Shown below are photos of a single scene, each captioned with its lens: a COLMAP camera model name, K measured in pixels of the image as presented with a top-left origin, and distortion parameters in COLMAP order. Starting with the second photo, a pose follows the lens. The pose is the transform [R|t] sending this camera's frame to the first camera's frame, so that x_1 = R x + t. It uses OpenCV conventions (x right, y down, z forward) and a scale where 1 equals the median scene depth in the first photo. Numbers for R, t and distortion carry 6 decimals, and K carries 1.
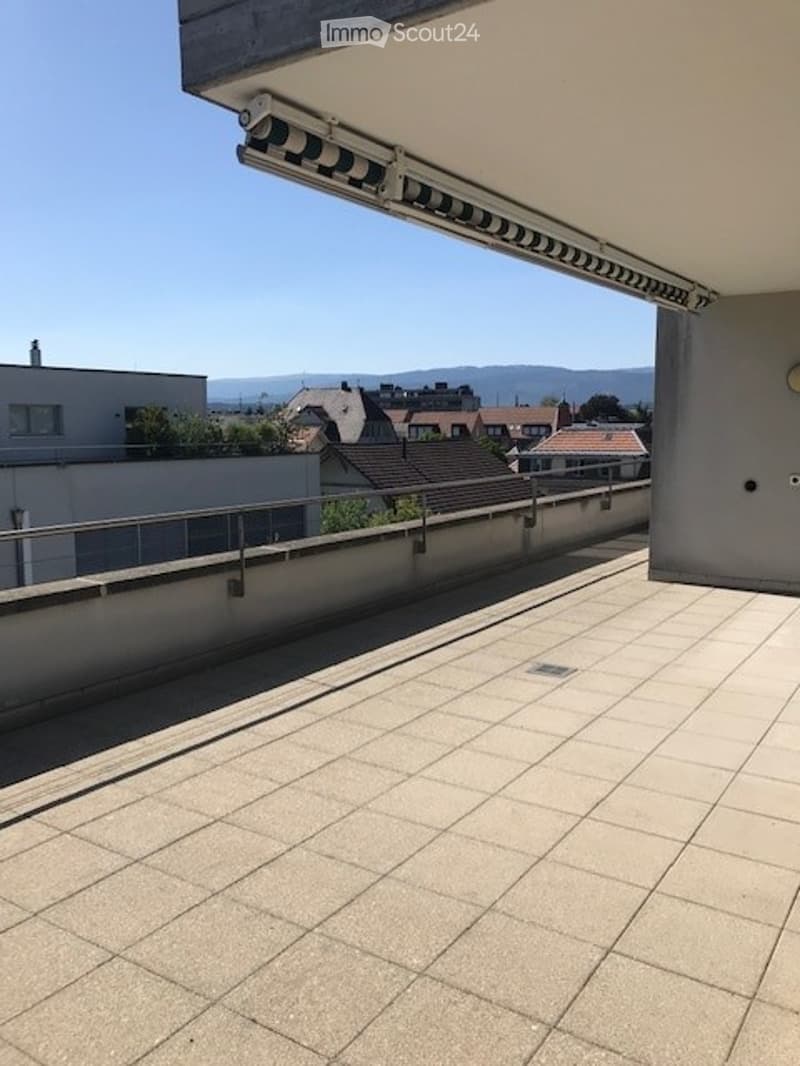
lens RADIAL K [[890.3, 0, 400.0], [0, 890.3, 533.0], [0, 0, 1]] dist [0.108794, 0.004368]
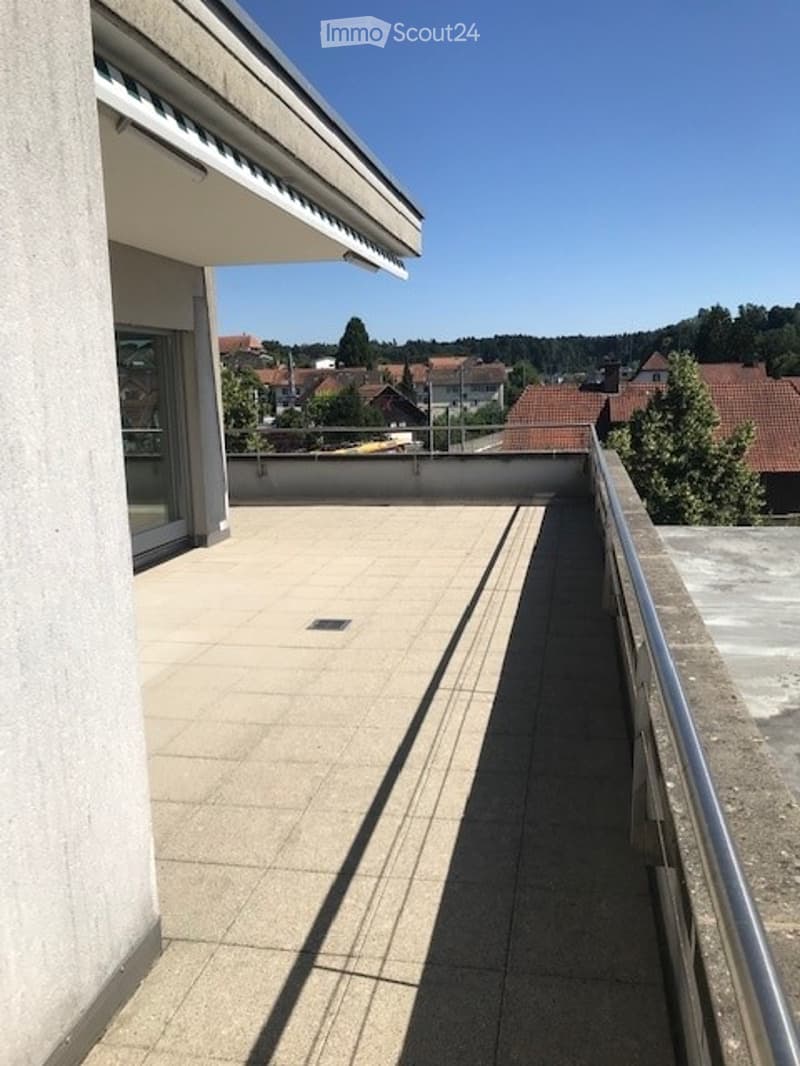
lens RADIAL K [[874.7, 0, 400.0], [0, 874.7, 533.0], [0, 0, 1]] dist [0.006281, 0.010833]
pose [[-0.924099, 0.079423, -0.373809, 0.475348], [-0.036299, 0.955501, 0.292748, -0.255089], [0.380426, 0.284096, -0.880094, 1.926725]]
